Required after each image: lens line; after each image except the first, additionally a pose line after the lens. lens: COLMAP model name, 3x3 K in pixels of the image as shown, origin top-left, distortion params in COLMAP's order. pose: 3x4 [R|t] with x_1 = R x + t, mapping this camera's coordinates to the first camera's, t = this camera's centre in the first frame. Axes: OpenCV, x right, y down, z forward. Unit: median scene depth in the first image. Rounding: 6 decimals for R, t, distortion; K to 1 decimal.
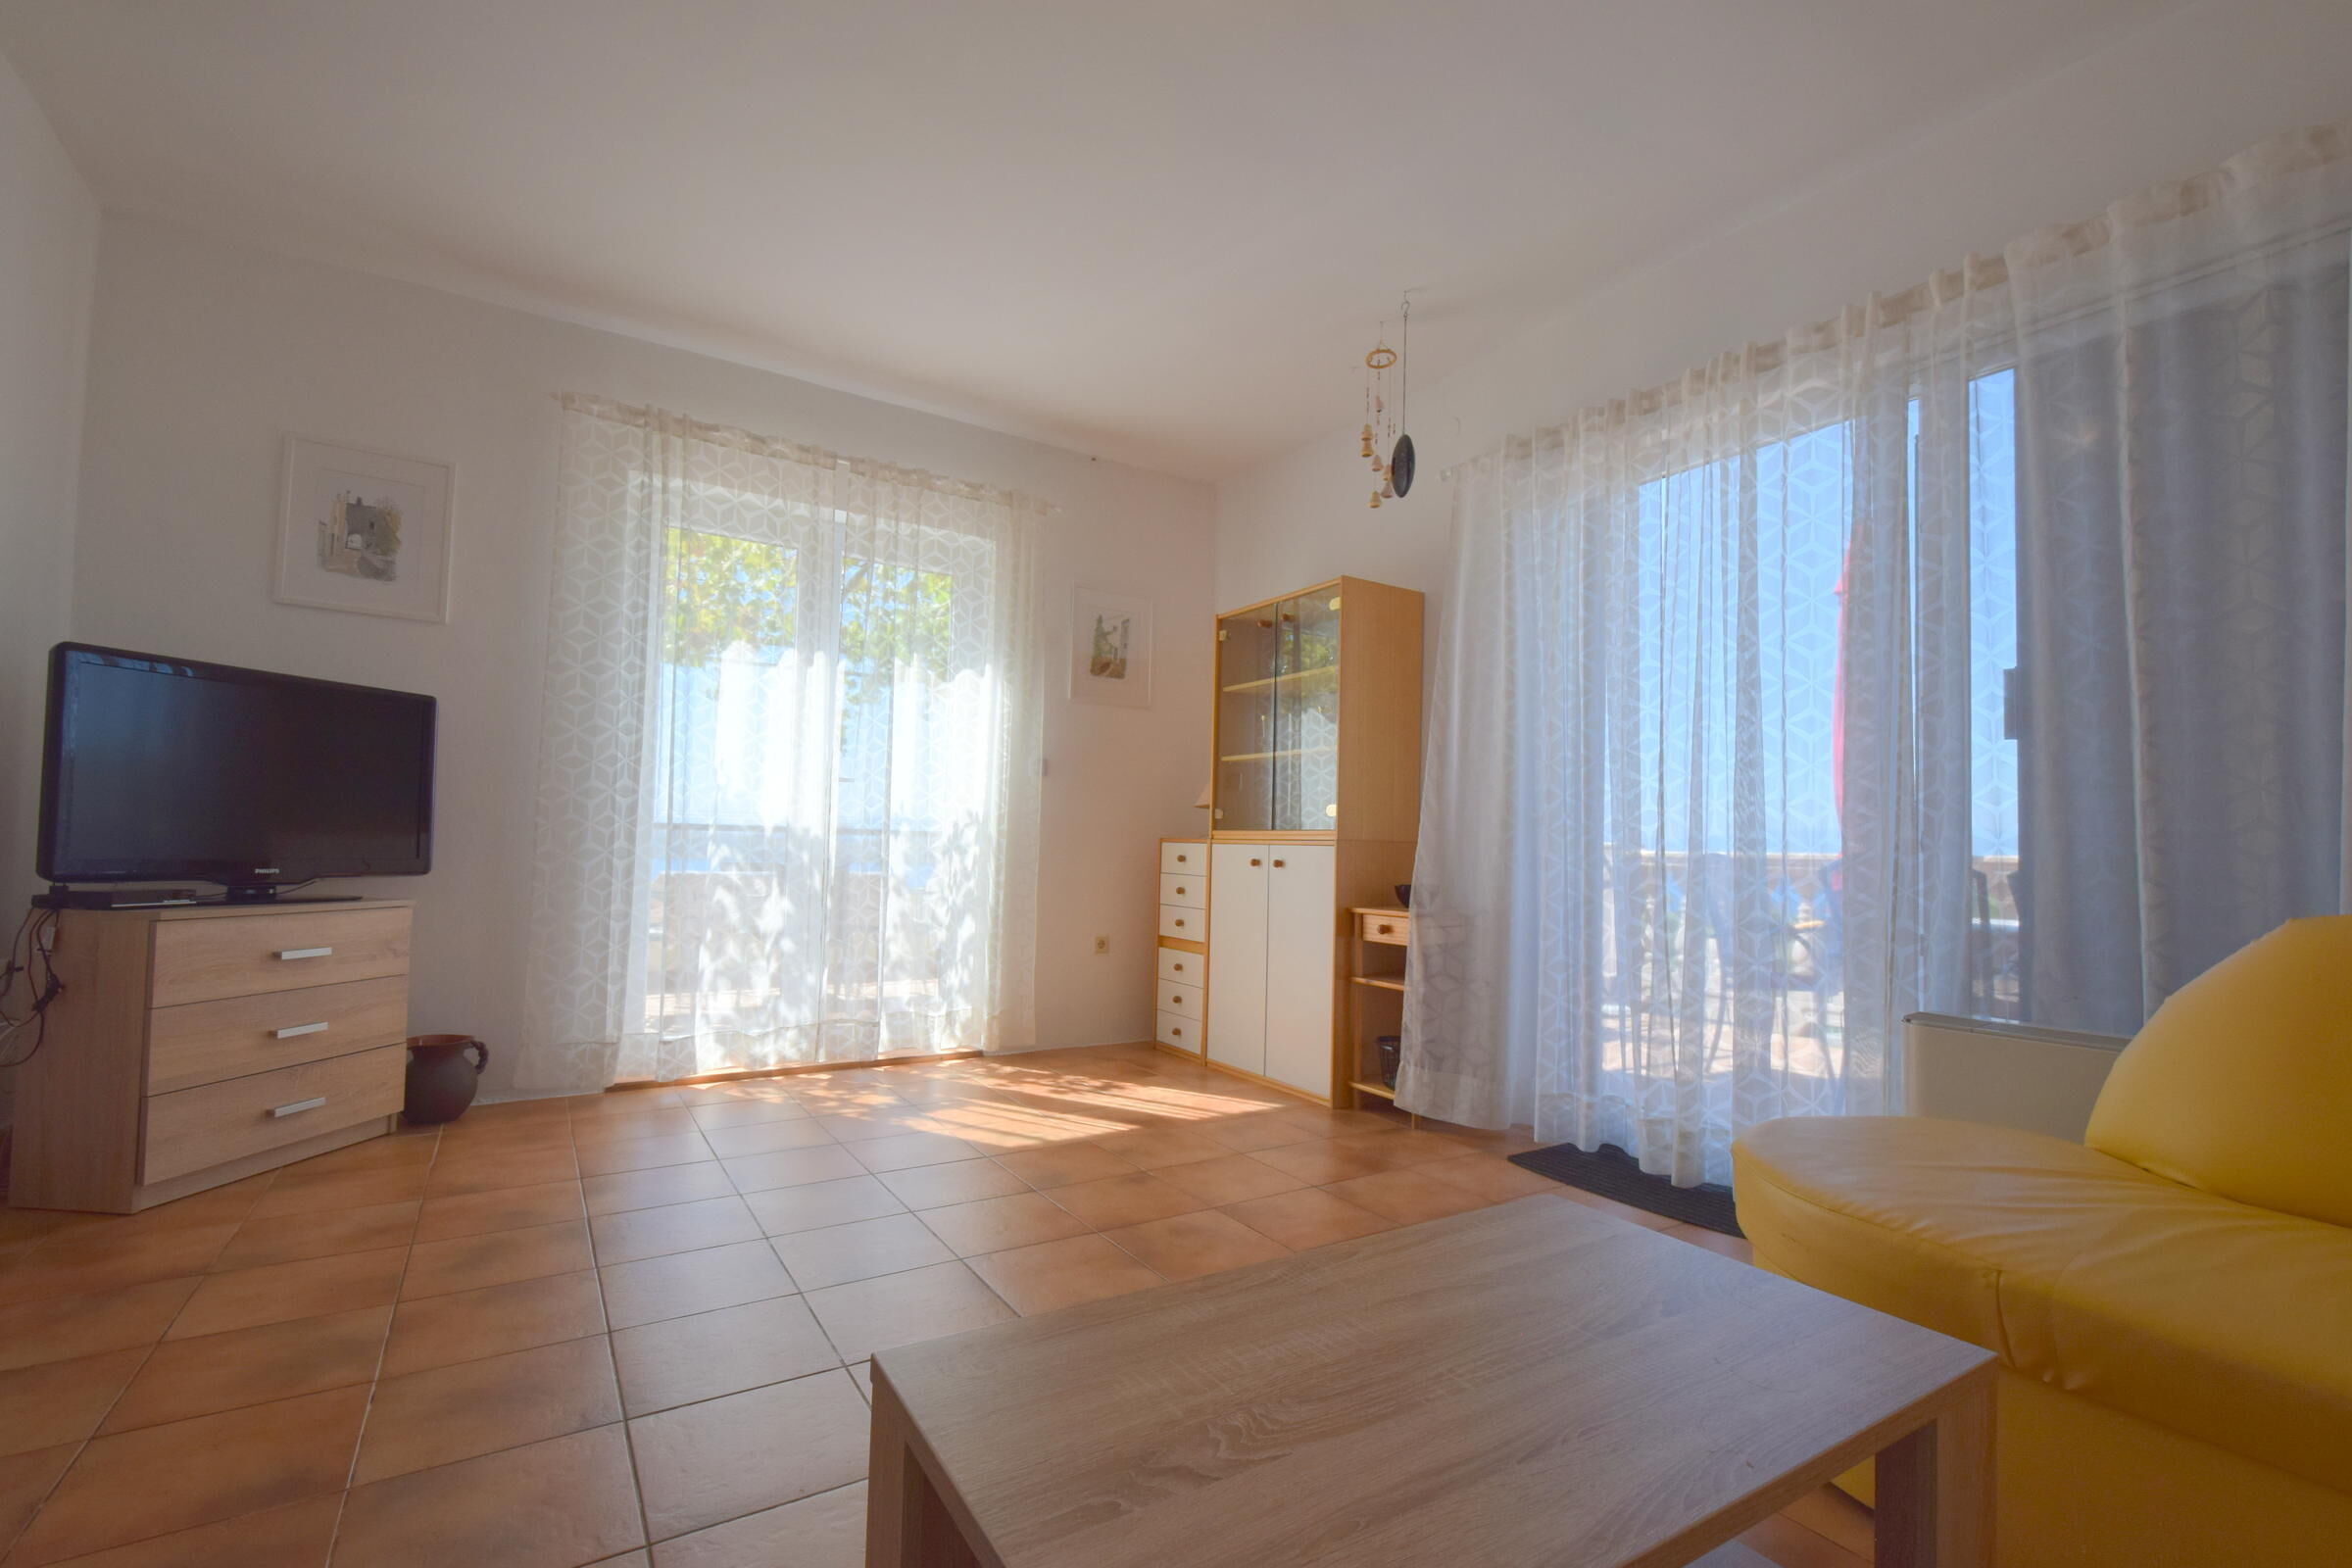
lens RADIAL K [[1036.2, 0, 1198.6], [0, 1036.2, 812.3], [0, 0, 1]] dist [0.004957, -0.005121]
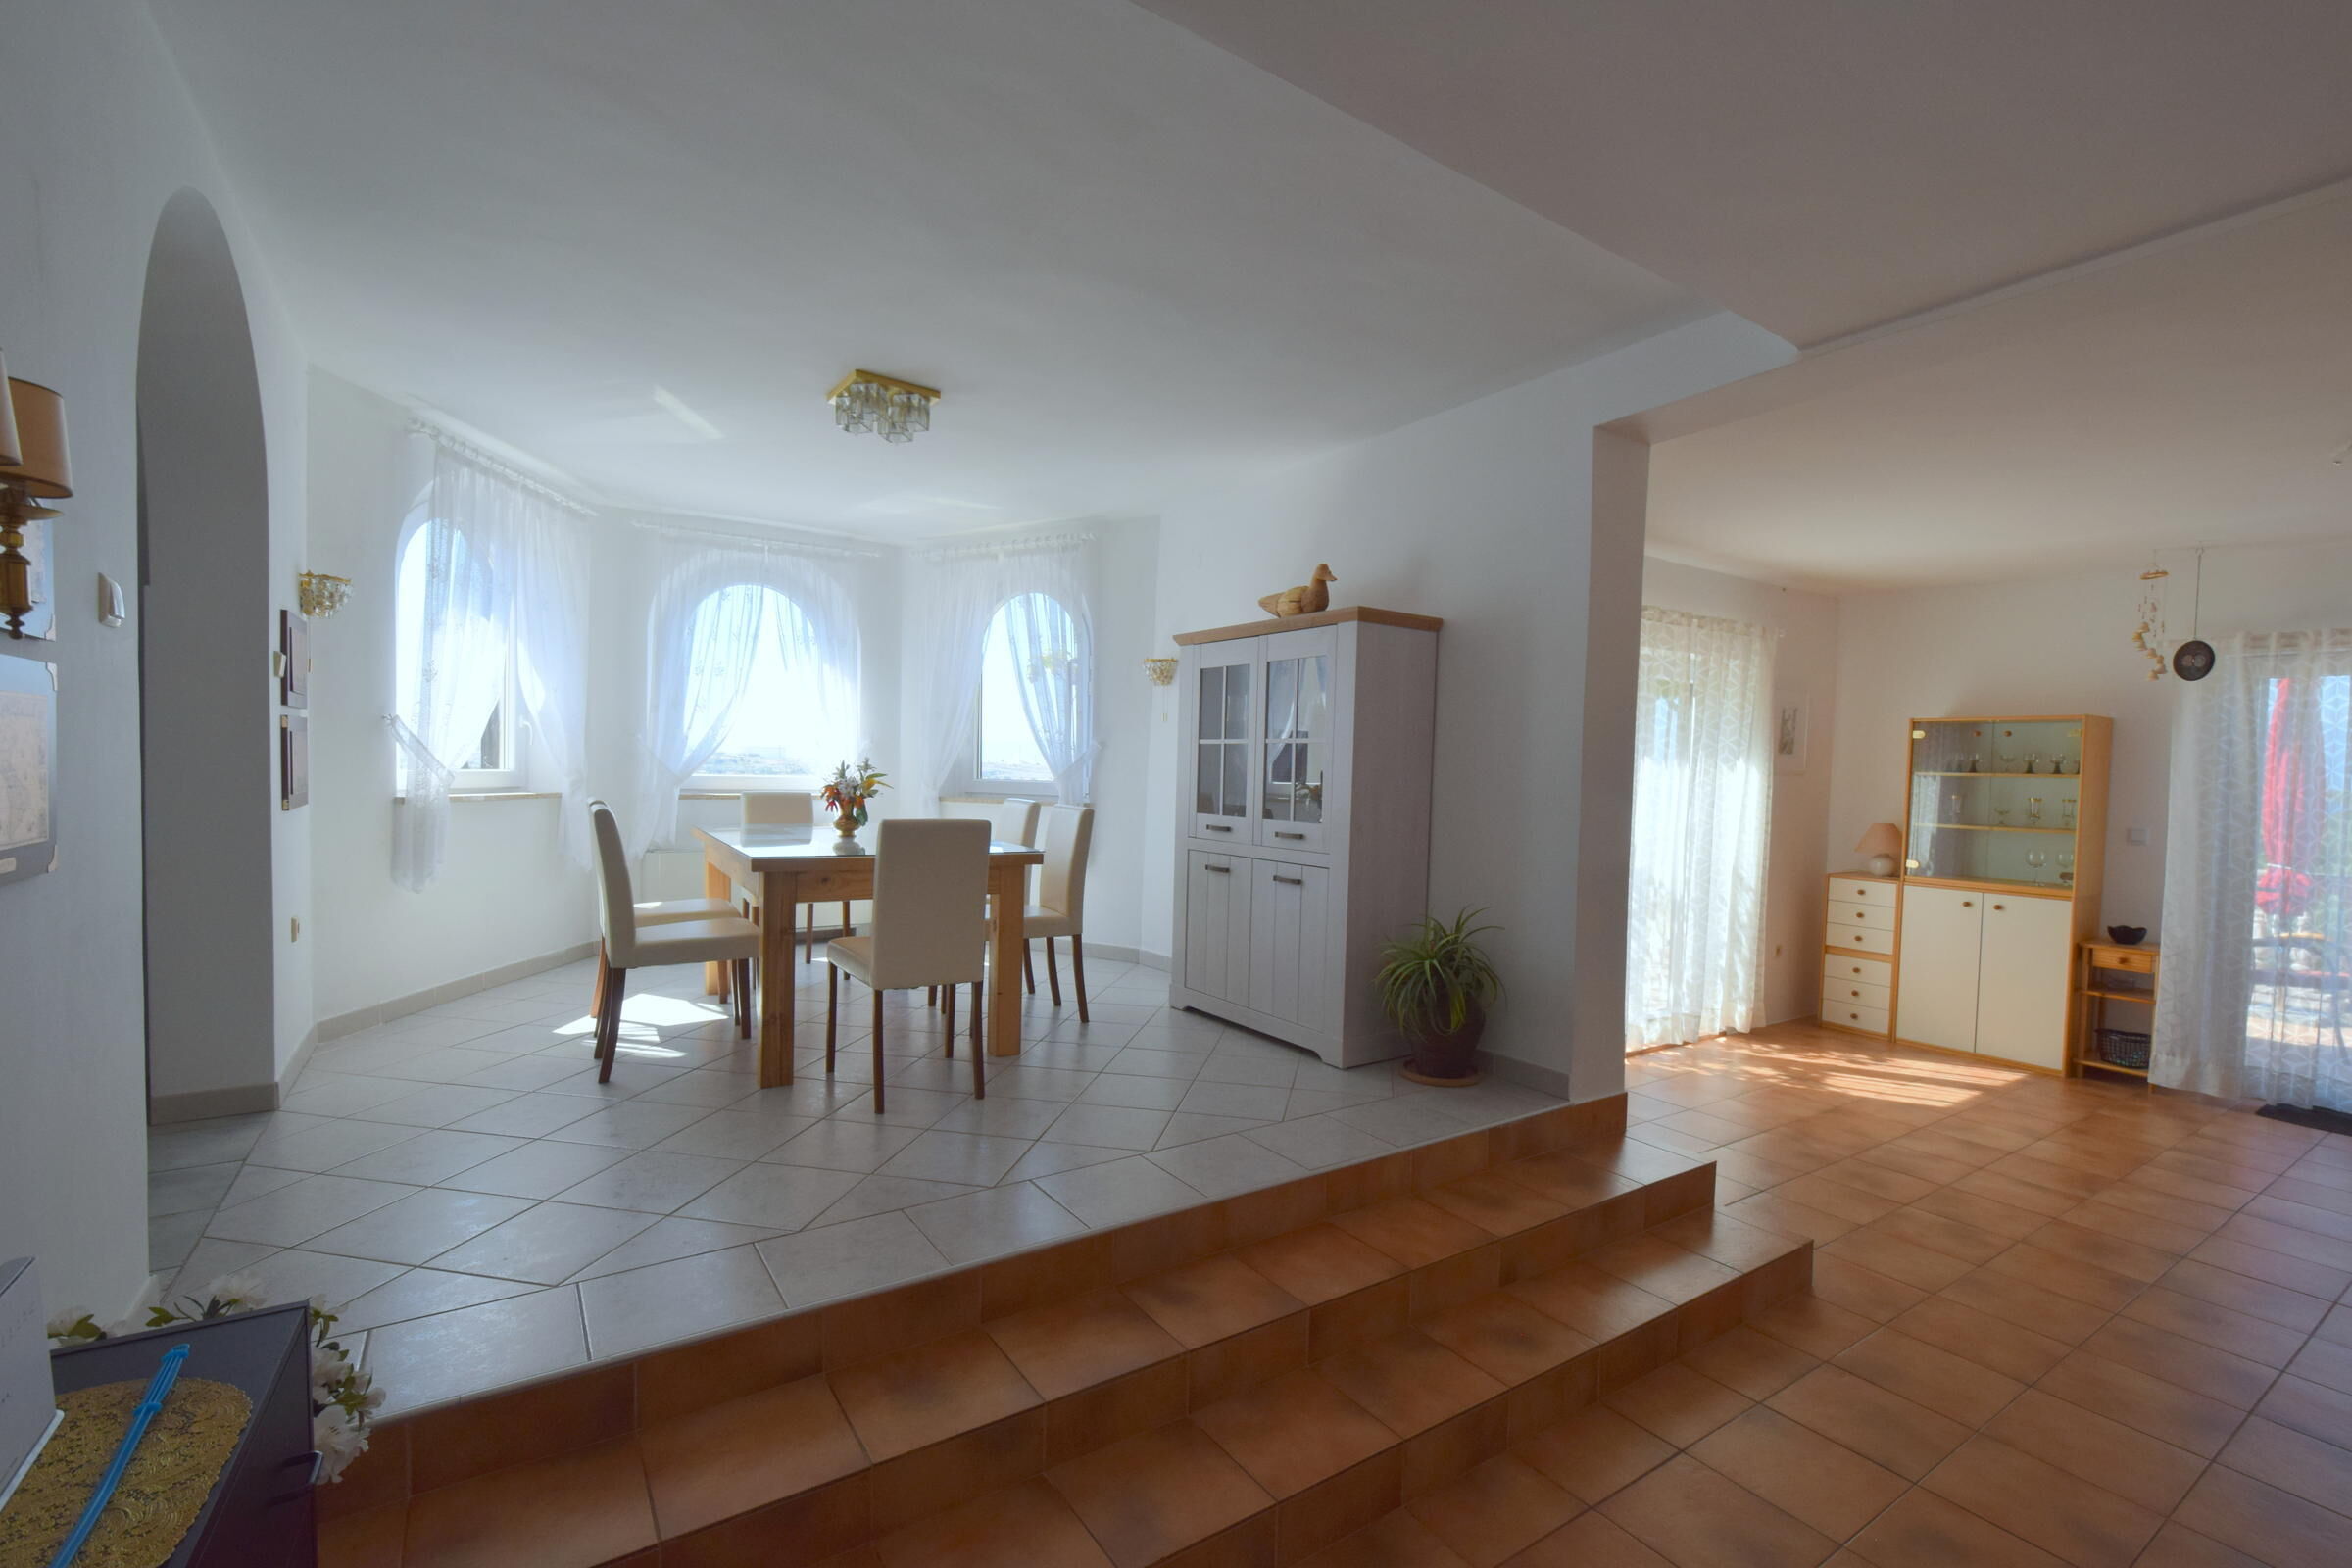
lens RADIAL K [[1036.2, 0, 1177.5], [0, 1036.2, 807.8], [0, 0, 1]] dist [0.004957, -0.005121]
pose [[0.999986, 0.000105, 0.005381, -1.169323], [-0.000531, 0.996862, 0.079163, -0.220157], [-0.005356, -0.079164, 0.996847, -0.454401]]
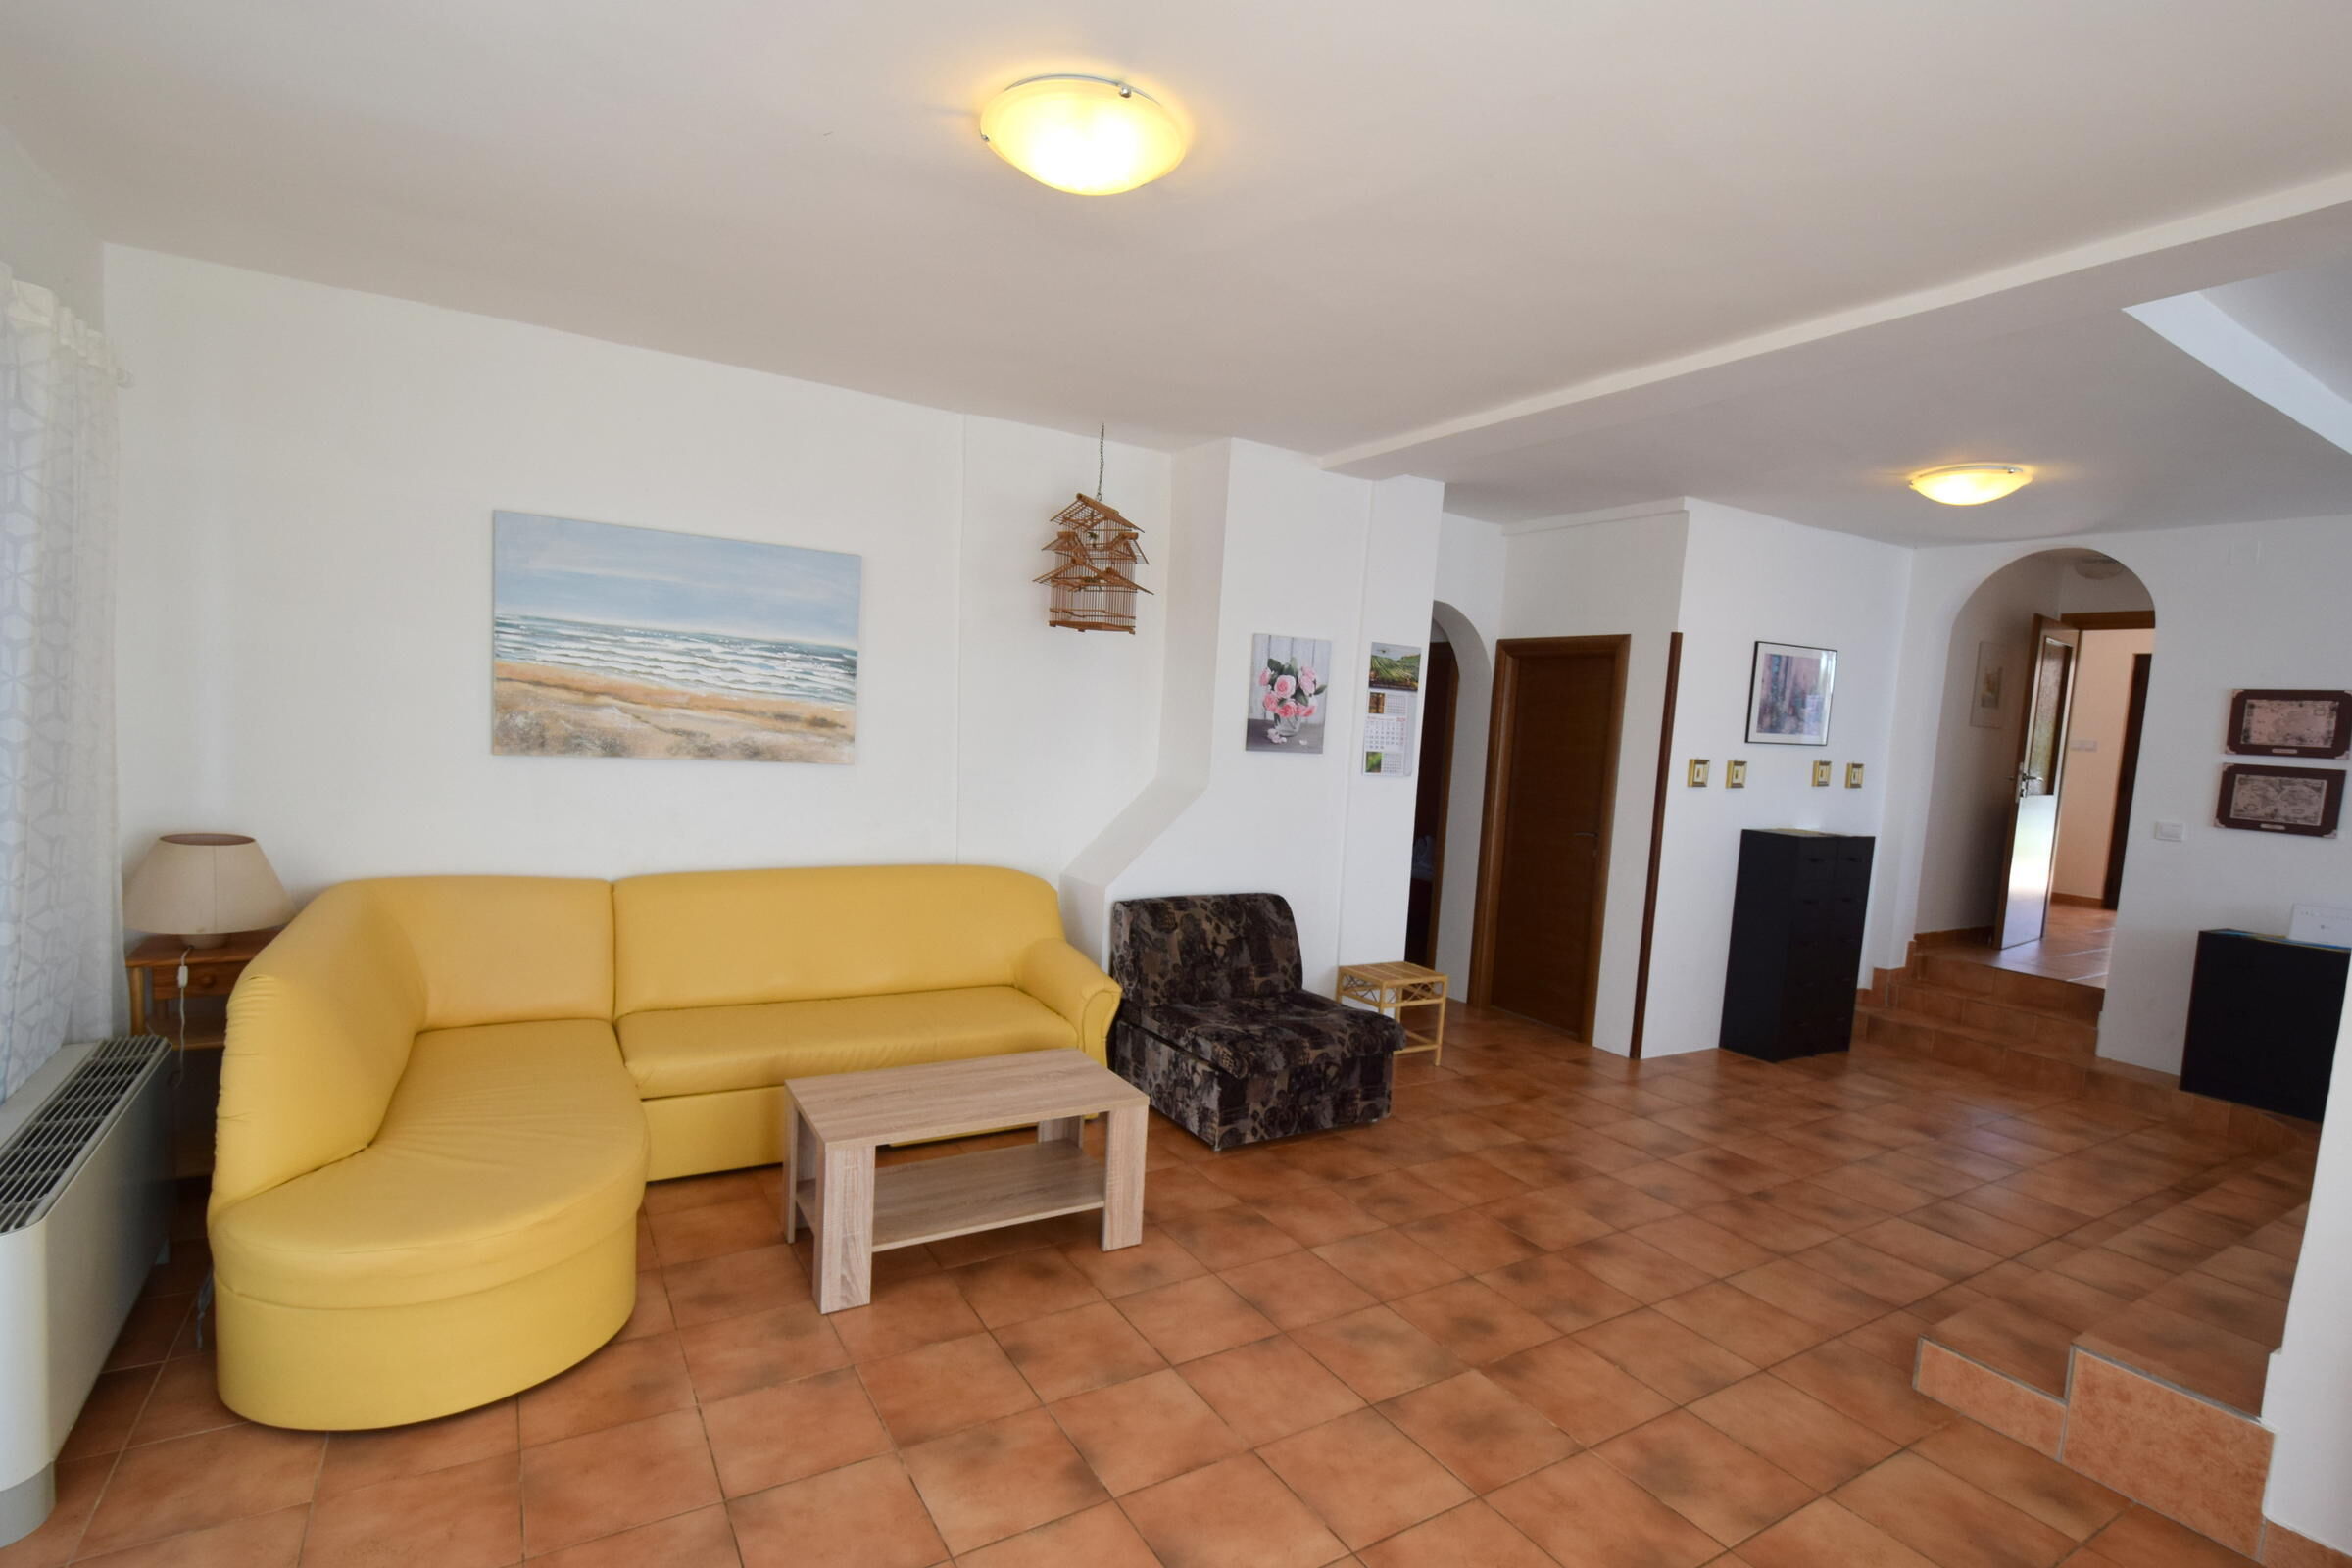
lens RADIAL K [[1102.6, 0, 1182.0], [0, 1102.6, 790.2], [0, 0, 1]] dist [0.000236, -0.001930]
pose [[-0.995710, -0.083989, 0.038835, -0.119237], [-0.082863, 0.996117, 0.029742, -0.143851], [-0.041182, 0.026396, -0.998803, 1.158295]]
